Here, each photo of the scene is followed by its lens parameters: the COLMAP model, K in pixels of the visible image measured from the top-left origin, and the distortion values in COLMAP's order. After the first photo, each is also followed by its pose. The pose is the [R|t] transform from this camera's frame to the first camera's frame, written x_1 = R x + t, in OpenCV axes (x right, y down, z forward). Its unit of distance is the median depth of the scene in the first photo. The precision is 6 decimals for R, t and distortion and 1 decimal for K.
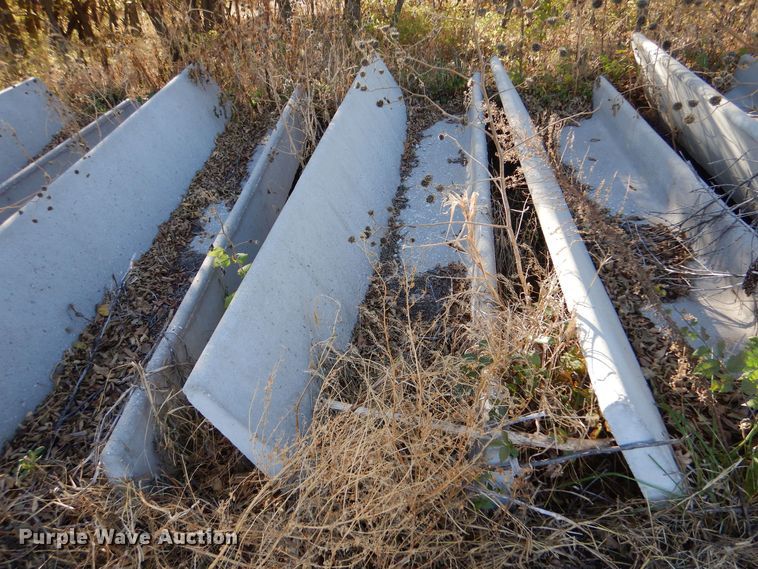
lens RADIAL K [[530.8, 0, 379.4], [0, 530.8, 284.2], [0, 0, 1]] dist [-0.000863, -0.002704]
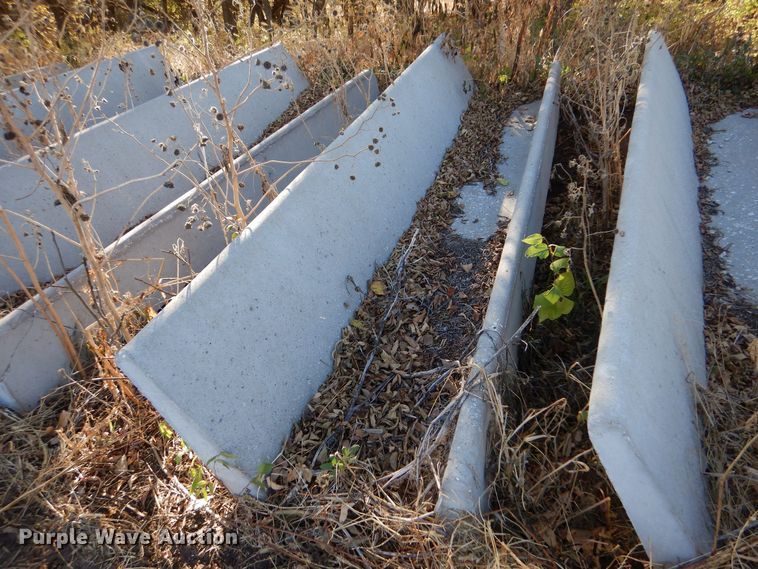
lens RADIAL K [[530.8, 0, 378.5], [0, 530.8, 284.4], [0, 0, 1]] dist [-0.000863, -0.002704]
pose [[0.959942, 0.146139, -0.239069, -0.303360], [-0.145193, 0.989166, 0.021664, 0.023498], [0.239645, 0.013915, 0.970761, 0.134663]]
